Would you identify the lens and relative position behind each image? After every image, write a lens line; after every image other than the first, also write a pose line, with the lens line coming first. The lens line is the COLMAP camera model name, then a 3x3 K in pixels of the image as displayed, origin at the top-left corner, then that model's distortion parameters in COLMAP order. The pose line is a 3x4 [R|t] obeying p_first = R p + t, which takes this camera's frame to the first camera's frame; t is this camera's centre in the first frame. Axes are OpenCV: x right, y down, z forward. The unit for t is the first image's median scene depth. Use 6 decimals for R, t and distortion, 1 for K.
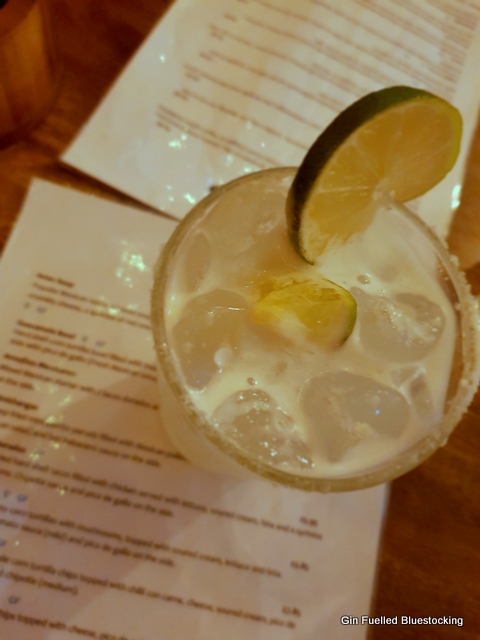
lens RADIAL K [[533.1, 0, 242.6], [0, 533.1, 301.8], [0, 0, 1]] dist [0.059069, -0.199537]
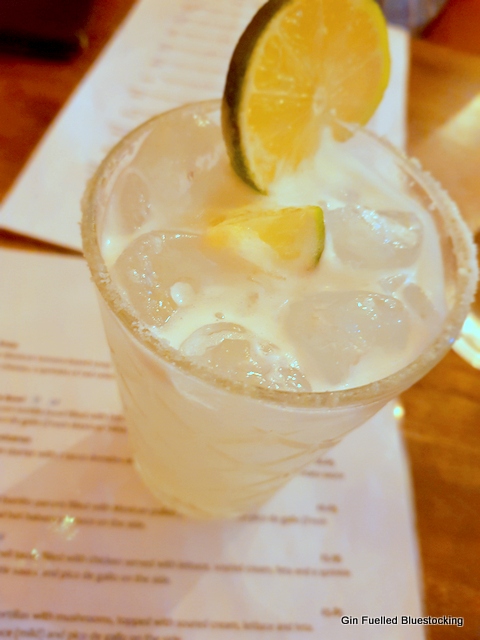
lens RADIAL K [[533.3, 0, 245.5], [0, 533.3, 306.1], [0, 0, 1]] dist [0.056634, -0.193854]
pose [[0.979091, -0.184889, 0.084834, -0.007013], [0.198091, 0.961417, -0.190886, 0.171461], [-0.046268, 0.203700, 0.977940, 0.104348]]
